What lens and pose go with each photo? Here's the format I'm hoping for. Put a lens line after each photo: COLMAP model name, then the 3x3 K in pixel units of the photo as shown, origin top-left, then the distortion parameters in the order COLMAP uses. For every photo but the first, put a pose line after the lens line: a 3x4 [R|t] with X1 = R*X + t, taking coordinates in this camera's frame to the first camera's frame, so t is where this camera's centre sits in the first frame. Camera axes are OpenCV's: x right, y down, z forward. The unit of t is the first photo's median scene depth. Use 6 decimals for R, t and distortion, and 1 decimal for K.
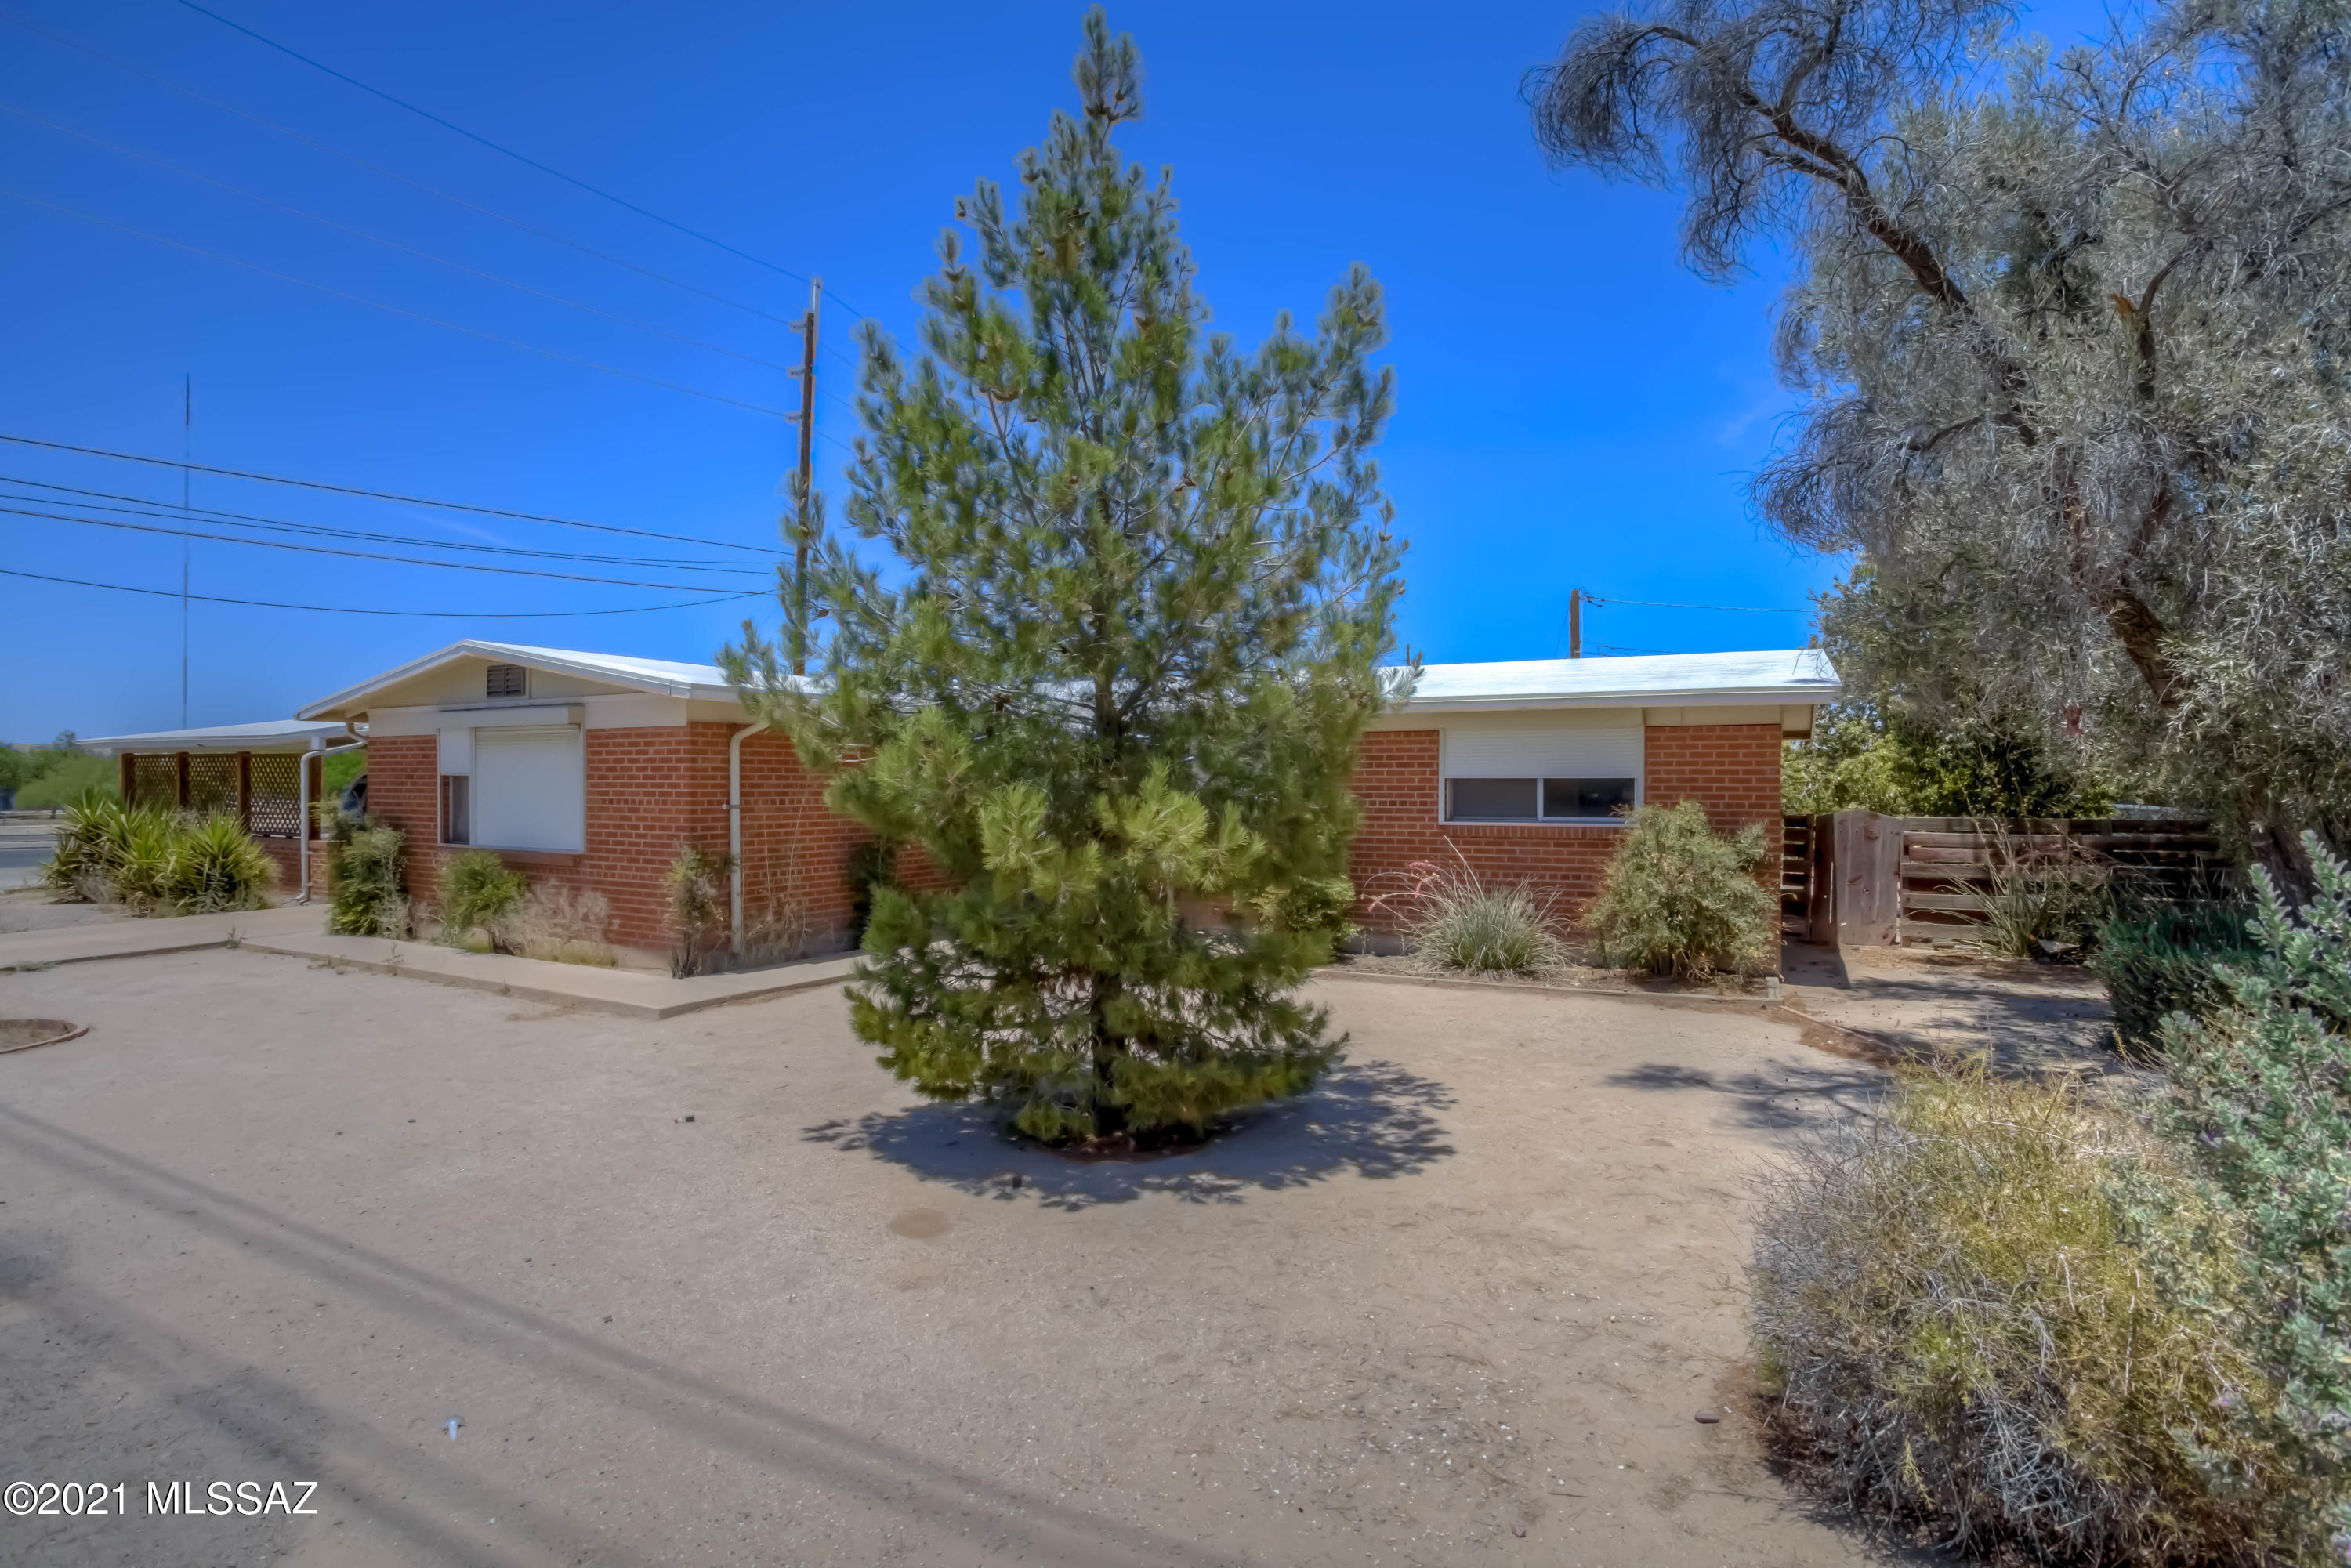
lens RADIAL K [[1217.0, 0, 1184.8], [0, 1217.0, 775.7], [0, 0, 1]] dist [-0.074664, 0.024291]
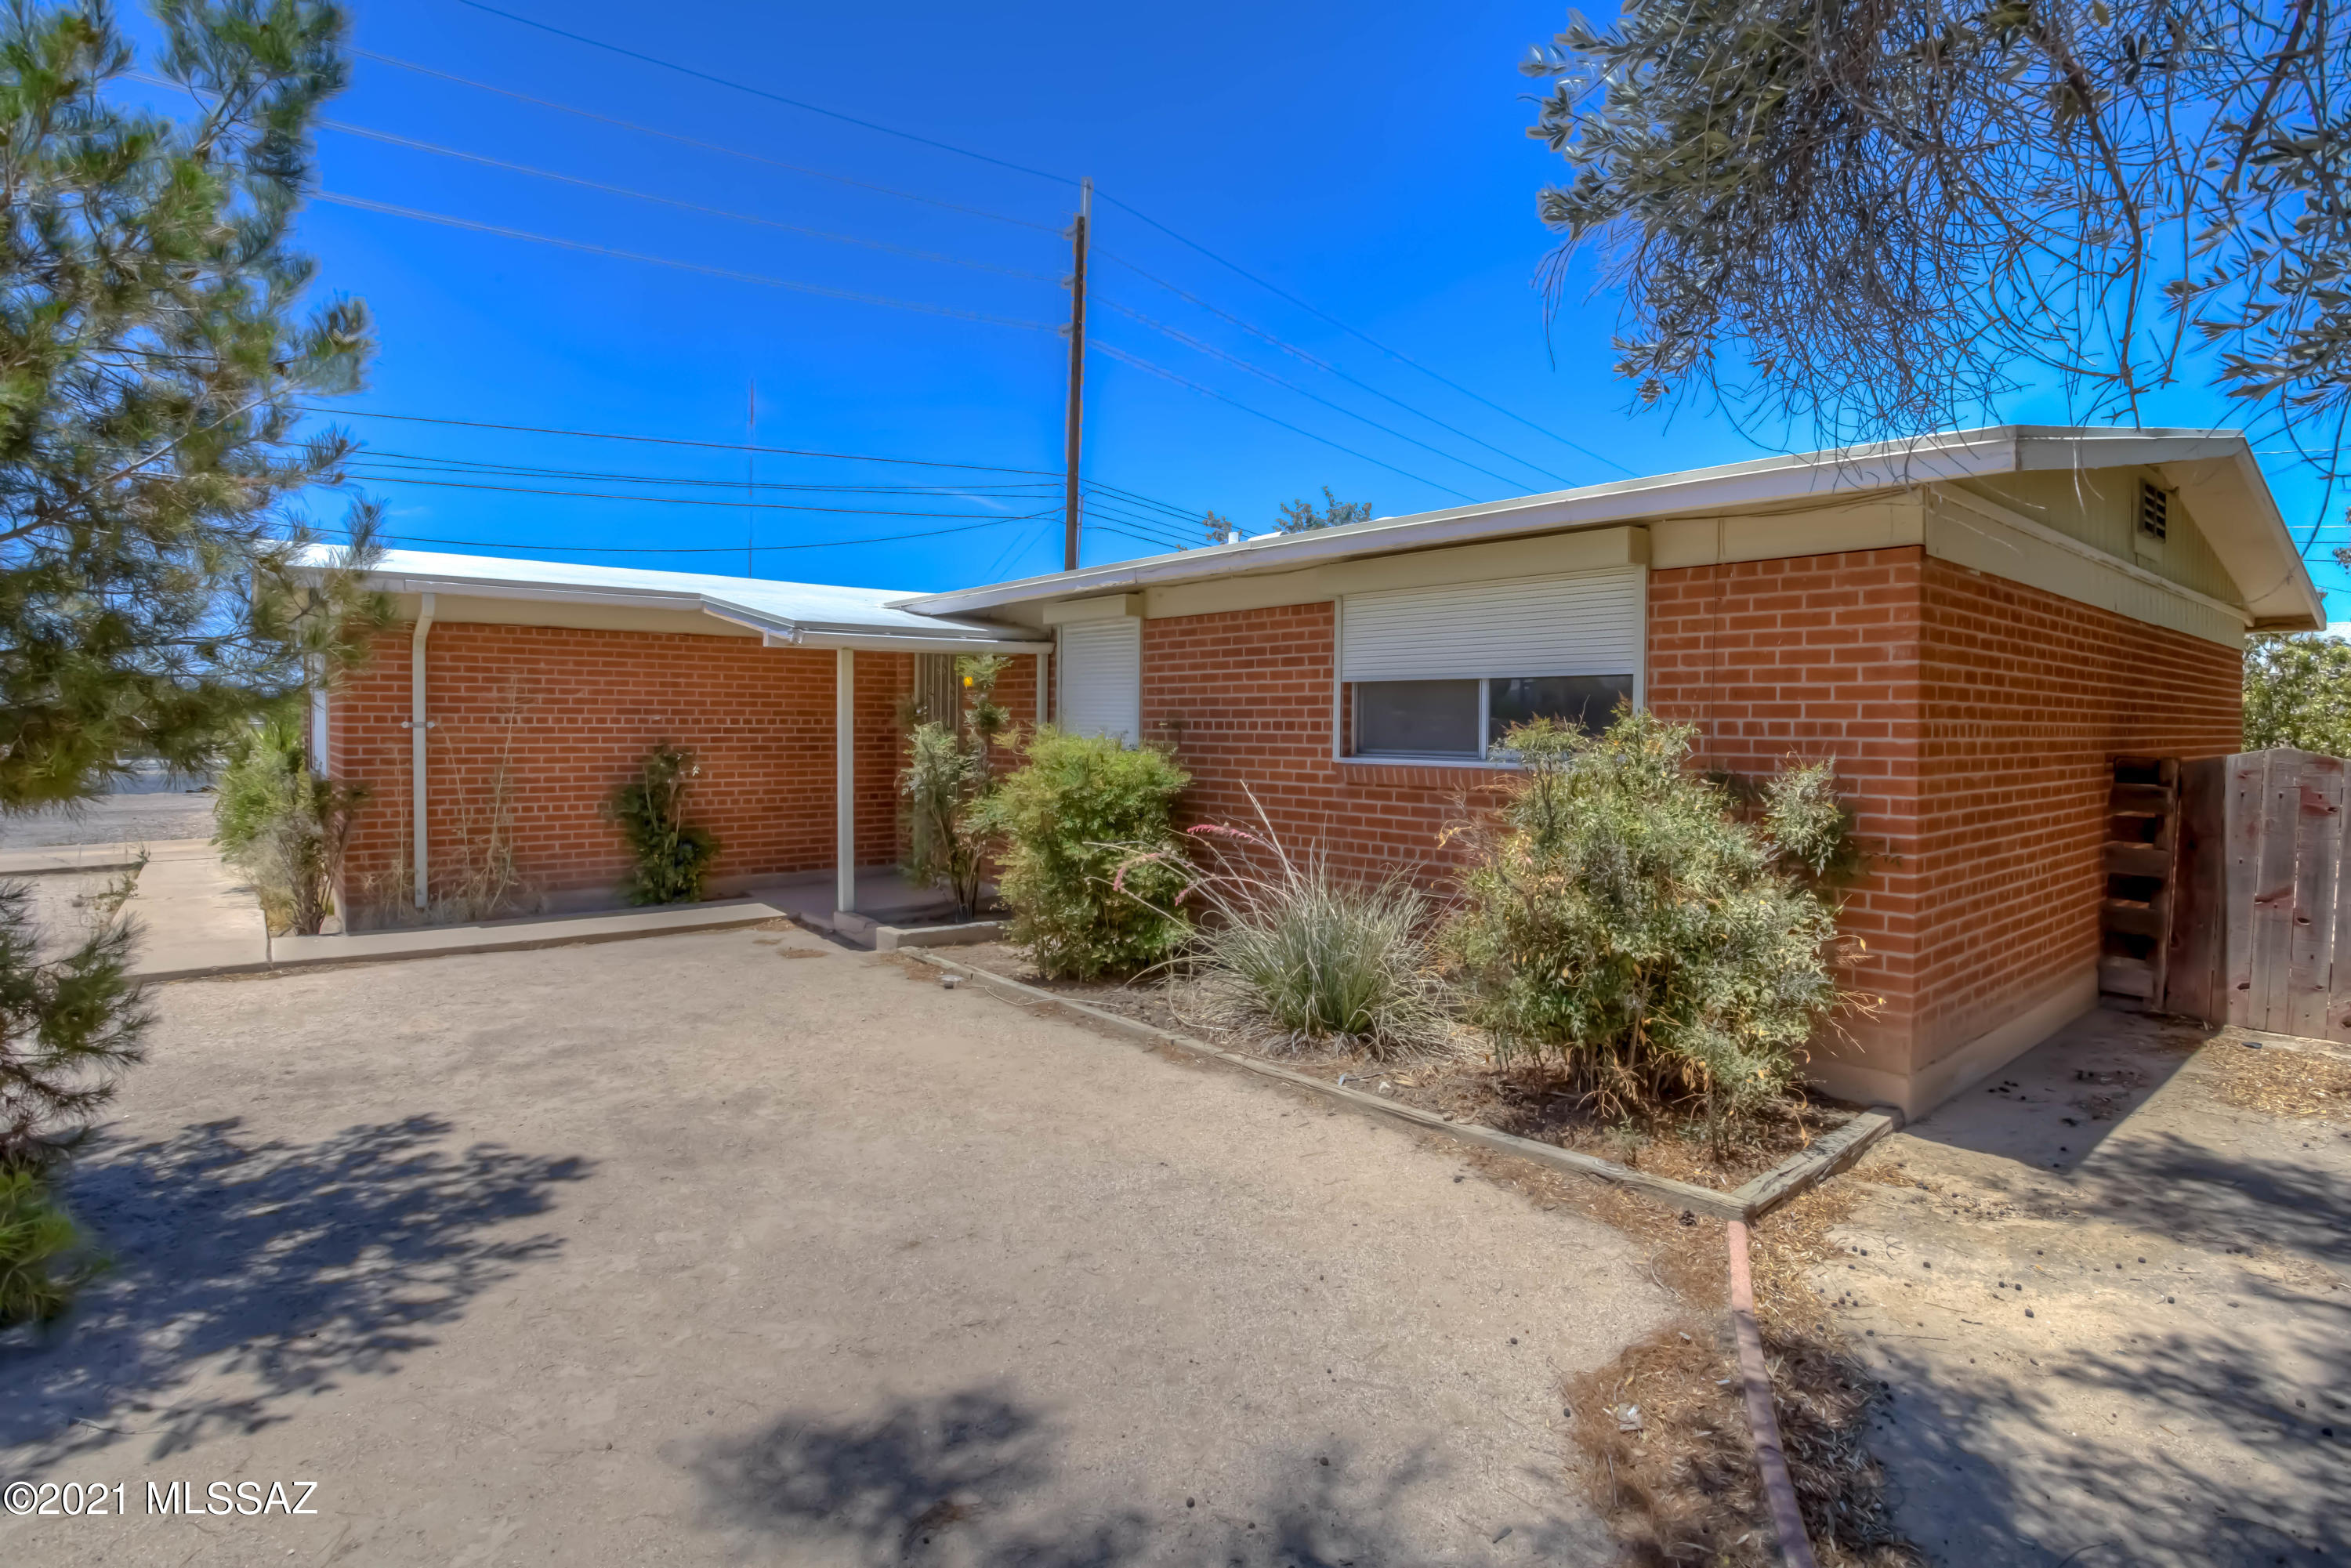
lens RADIAL K [[1217.0, 0, 1184.8], [0, 1217.0, 775.7], [0, 0, 1]] dist [-0.074664, 0.024291]
pose [[0.926884, 0.020291, -0.374798, 0.399066], [-0.003604, 0.998973, 0.045171, 0.022658], [0.375330, -0.040517, 0.926005, 0.474520]]
